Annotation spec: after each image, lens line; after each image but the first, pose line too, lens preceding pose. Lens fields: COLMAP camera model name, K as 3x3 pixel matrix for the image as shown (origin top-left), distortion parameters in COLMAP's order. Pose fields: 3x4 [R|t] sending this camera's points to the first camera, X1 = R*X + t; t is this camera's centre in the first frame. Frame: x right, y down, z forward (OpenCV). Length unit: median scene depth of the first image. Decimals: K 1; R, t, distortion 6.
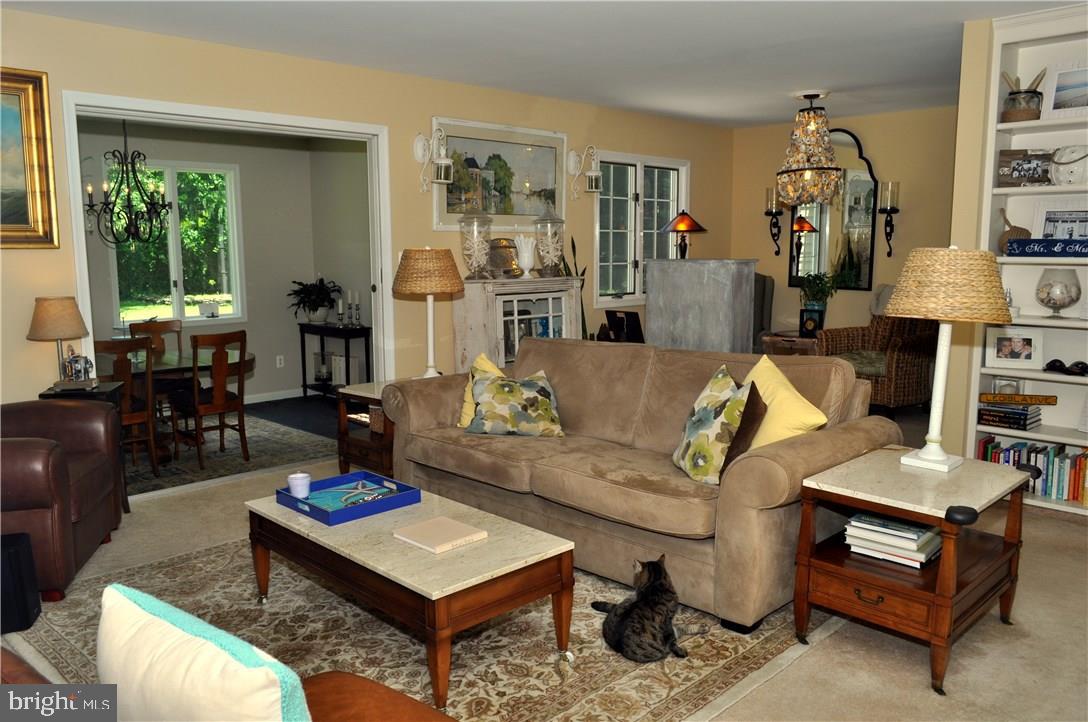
lens RADIAL K [[842.9, 0, 541.7], [0, 842.9, 366.2], [0, 0, 1]] dist [-0.008520, -0.004521]
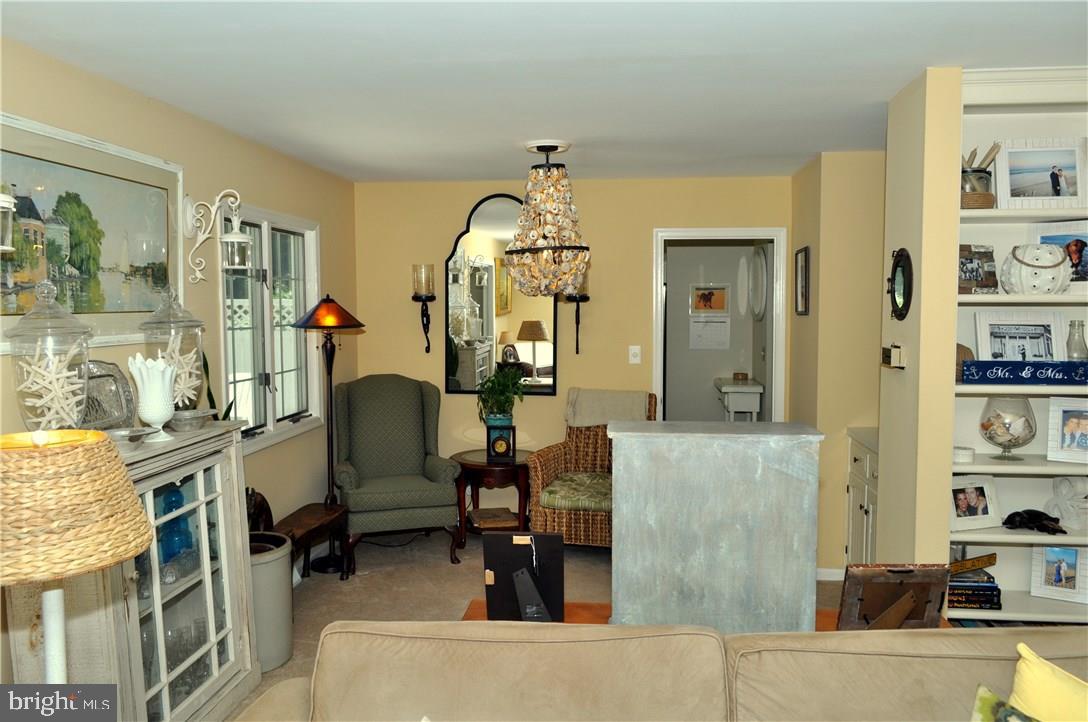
lens RADIAL K [[842.9, 0, 545.3], [0, 842.9, 365.8], [0, 0, 1]] dist [-0.008520, -0.004521]
pose [[0.776560, -0.047588, 0.628243, -0.153370], [0.090866, 0.995178, -0.036934, -0.109986], [-0.623456, 0.085767, 0.777140, 0.464094]]
